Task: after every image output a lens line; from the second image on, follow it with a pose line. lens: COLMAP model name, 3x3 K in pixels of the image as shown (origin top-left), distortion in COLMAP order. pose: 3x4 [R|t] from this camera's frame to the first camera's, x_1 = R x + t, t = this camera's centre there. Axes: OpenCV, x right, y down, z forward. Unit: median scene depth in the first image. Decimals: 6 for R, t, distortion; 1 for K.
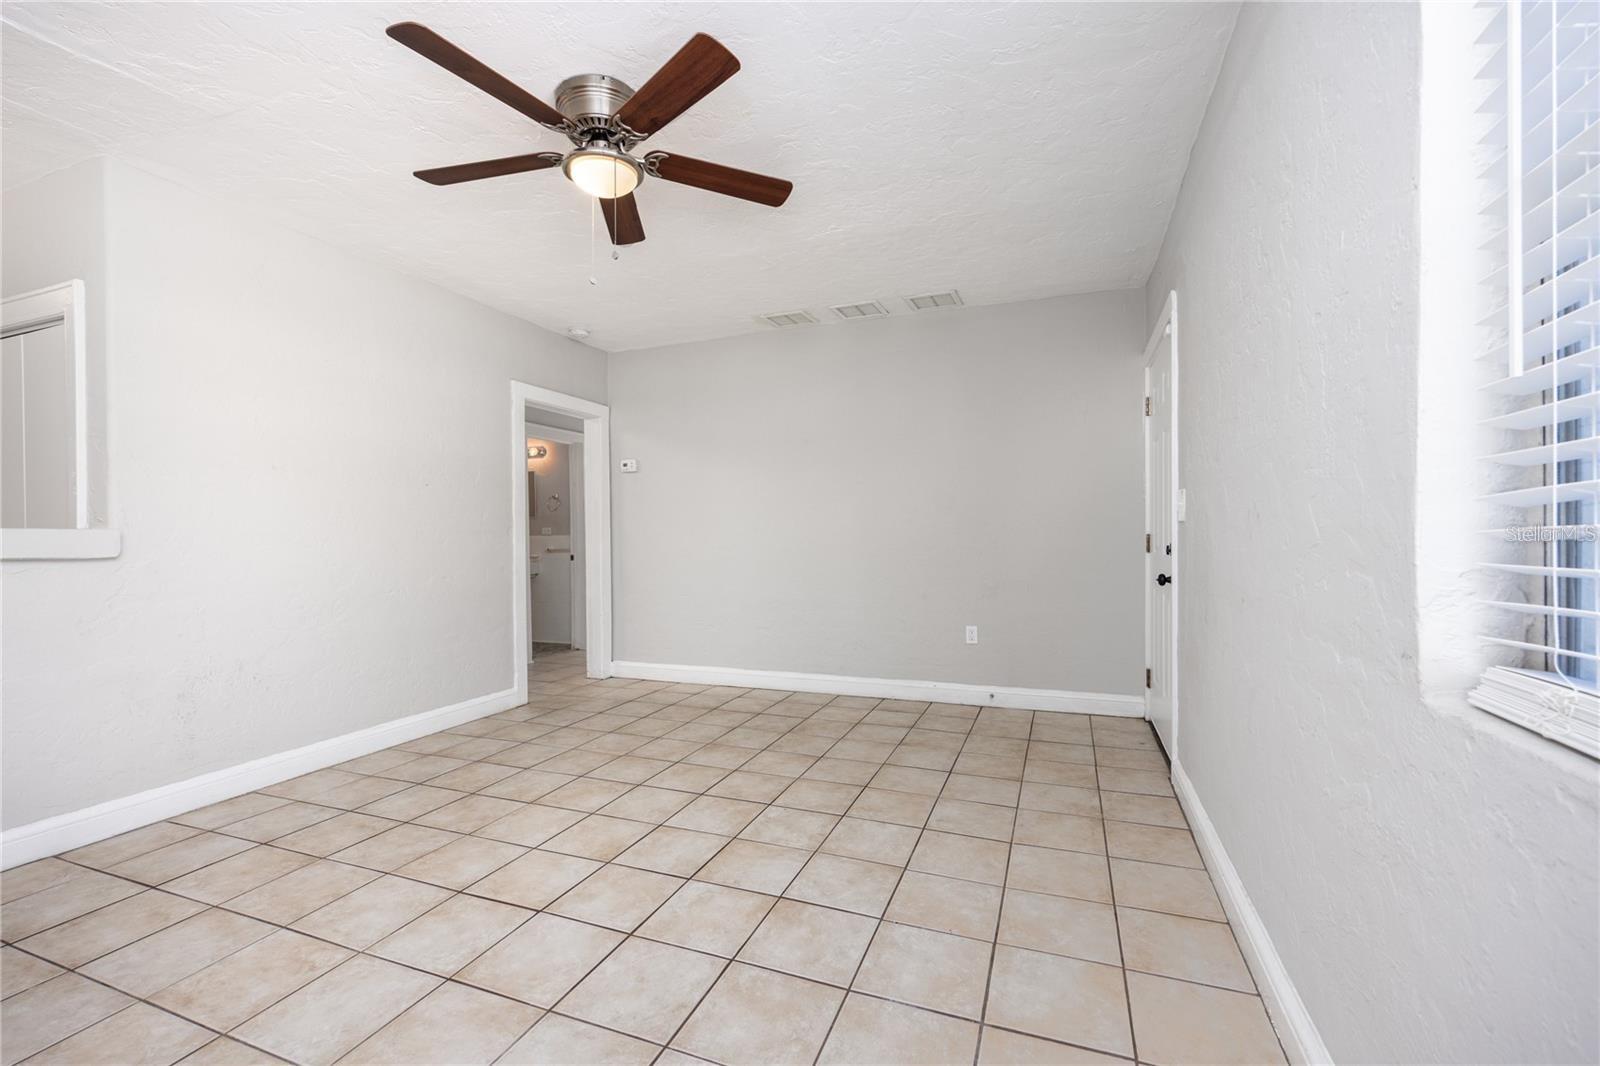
lens RADIAL K [[659.2, 0, 801.4], [0, 659.2, 535.2], [0, 0, 1]] dist [-0.003475, 0.000551]
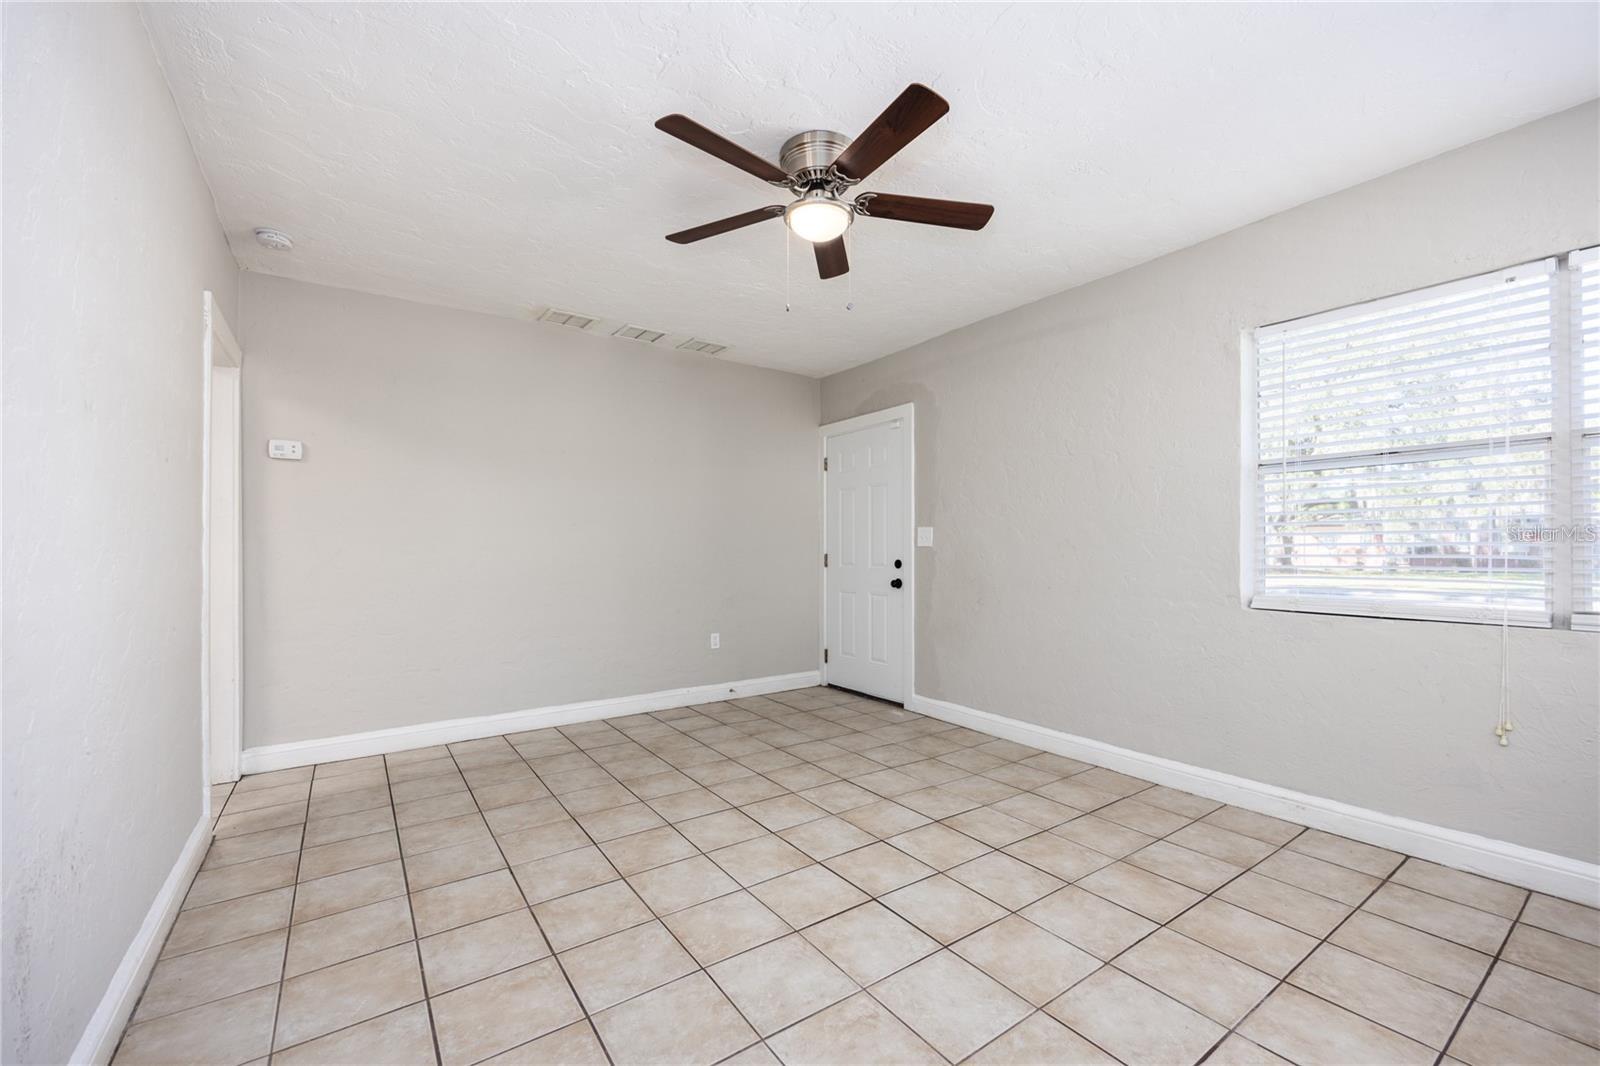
lens RADIAL K [[659.2, 0, 824.5], [0, 659.2, 544.4], [0, 0, 1]] dist [-0.003475, 0.000551]
pose [[0.545489, 0.014182, 0.837998, -0.839007], [-0.003117, 0.999884, -0.014892, -0.001853], [-0.838112, 0.005512, 0.545470, 0.286097]]
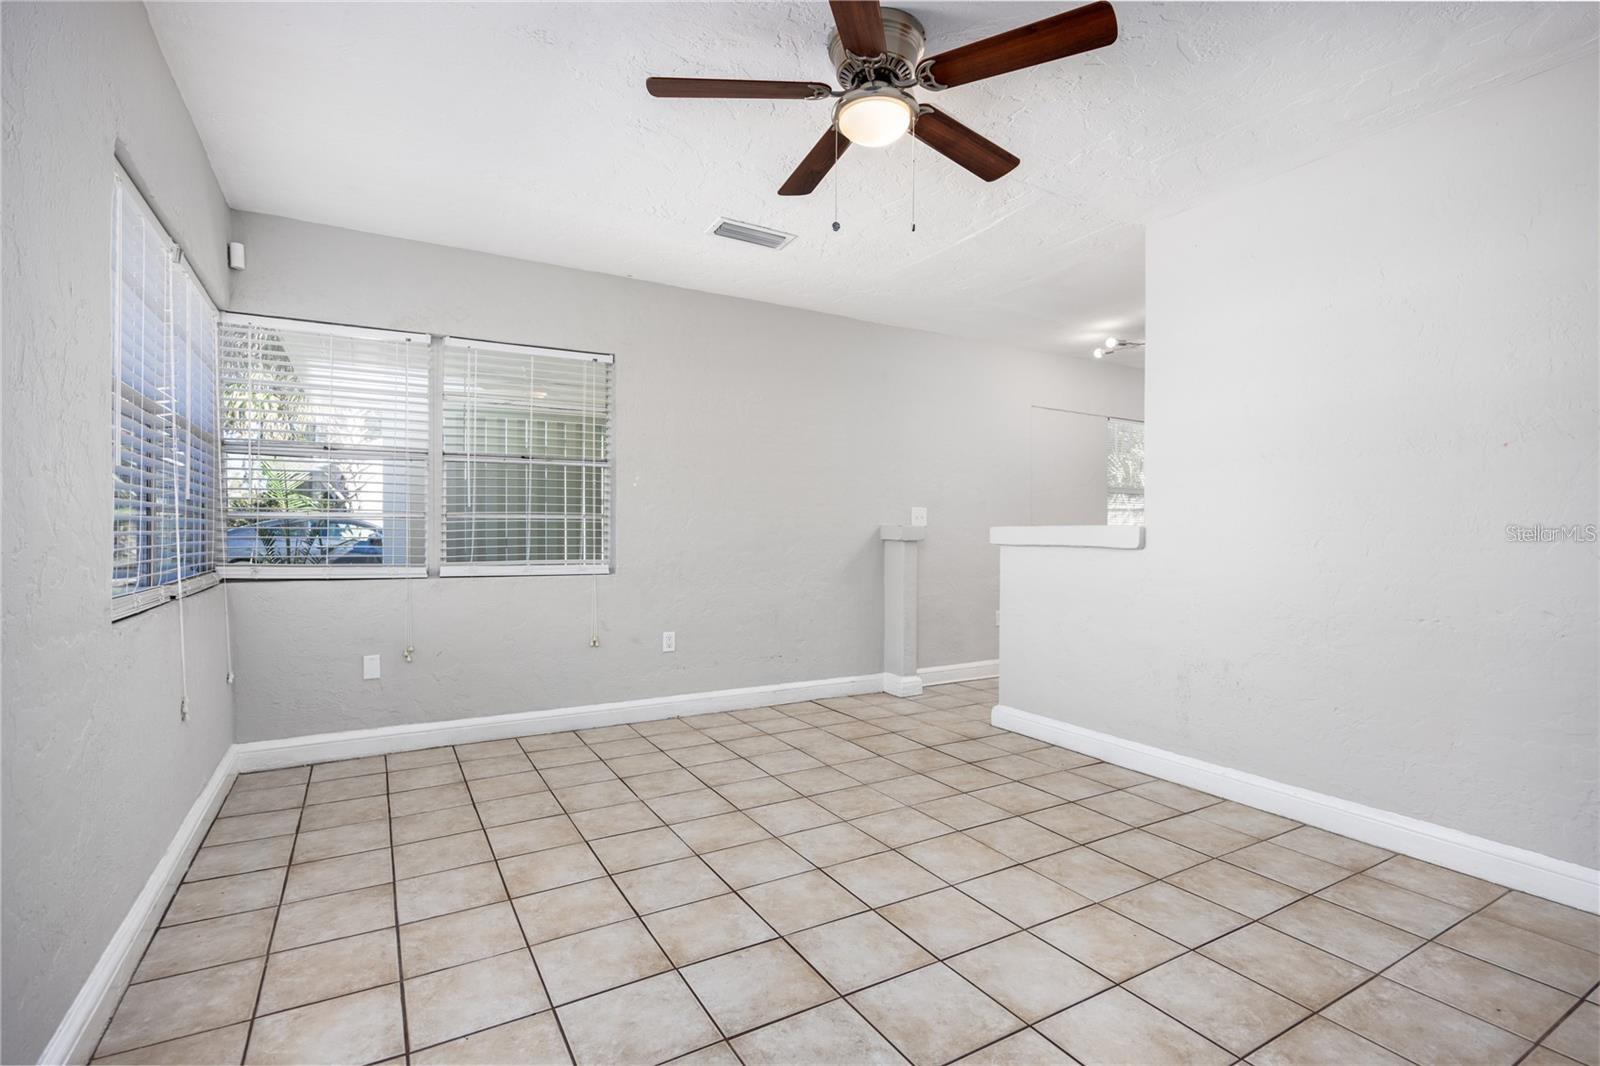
lens RADIAL K [[807.4, 0, 787.4], [0, 807.4, 537.9], [0, 0, 1]] dist [-0.011392, -0.000068]
pose [[-0.652571, 0.015242, -0.757574, 0.412889], [0.001709, 0.999825, 0.018644, -0.012443], [0.757725, 0.010872, -0.652483, 1.133723]]
